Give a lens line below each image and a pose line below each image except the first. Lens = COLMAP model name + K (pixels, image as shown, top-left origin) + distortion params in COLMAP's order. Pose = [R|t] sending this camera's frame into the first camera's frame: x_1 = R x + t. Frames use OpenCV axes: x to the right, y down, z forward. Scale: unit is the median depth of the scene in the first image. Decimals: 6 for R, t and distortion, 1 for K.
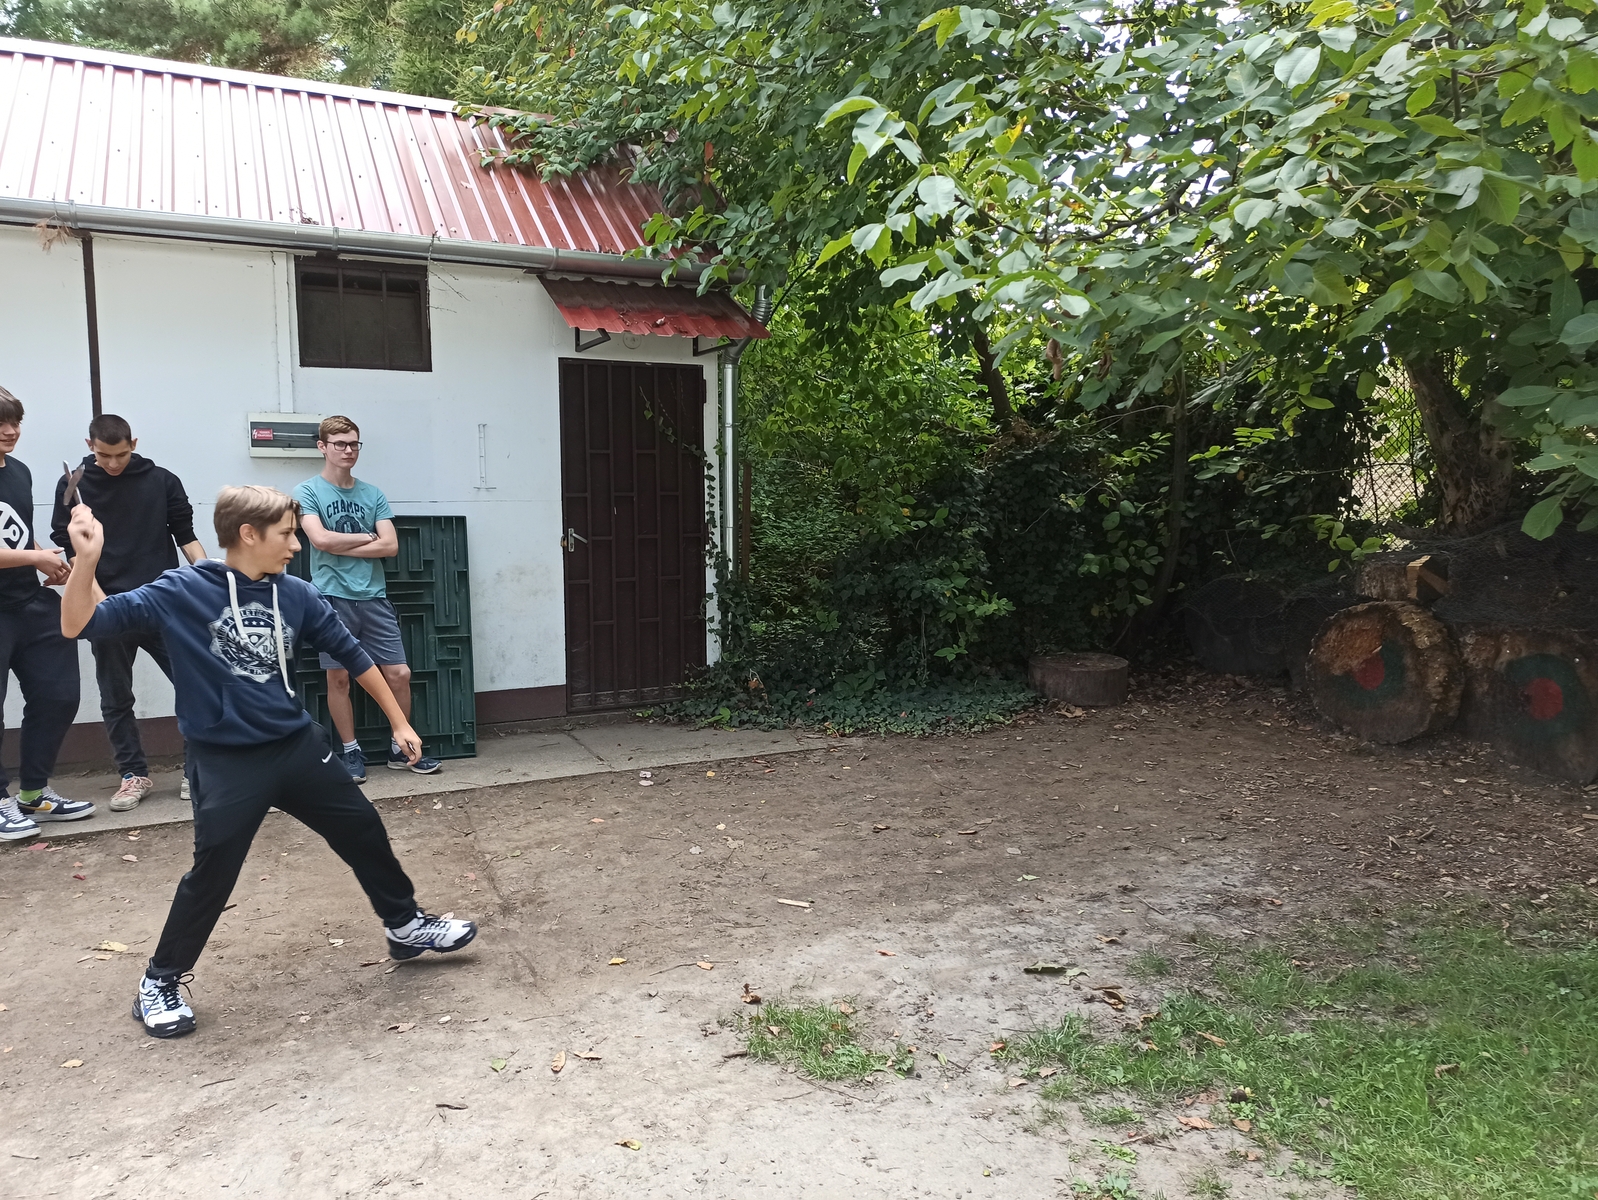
lens RADIAL K [[1195.2, 0, 799.7], [0, 1195.2, 601.9], [0, 0, 1]] dist [0.006394, -0.002137]
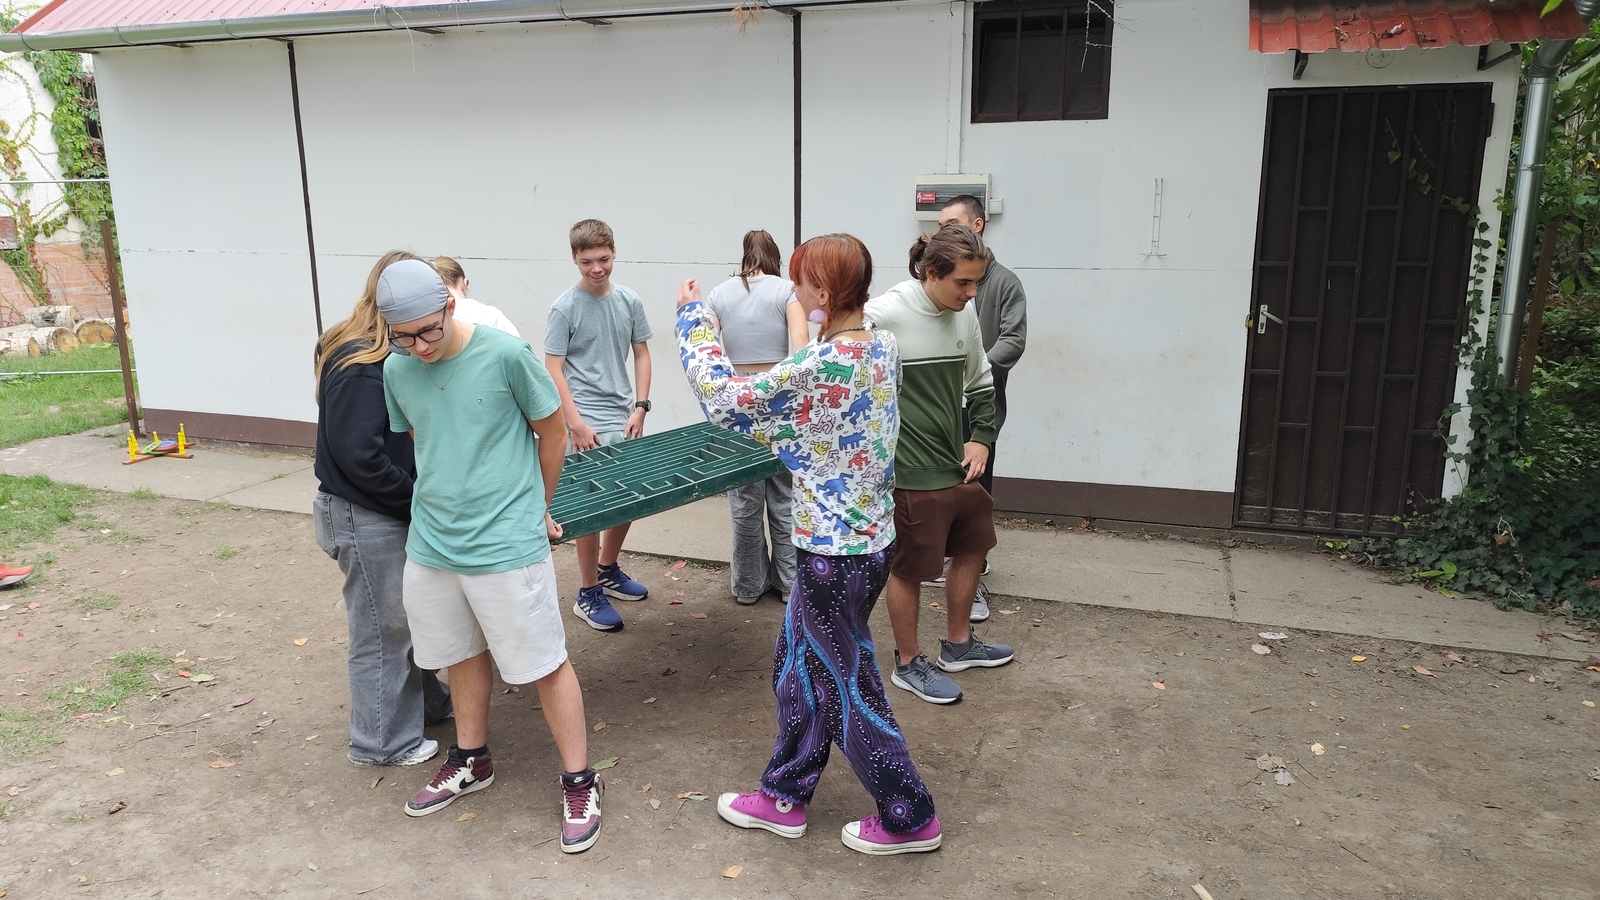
lens RADIAL K [[1059.7, 0, 799.4], [0, 1059.7, 448.2], [0, 0, 1]] dist [-0.007110, -0.008510]
pose [[0.684794, 0.156639, -0.711703, 0.114204], [-0.066175, 0.985957, 0.153327, -0.053346], [0.725726, -0.057900, 0.685543, 0.266444]]
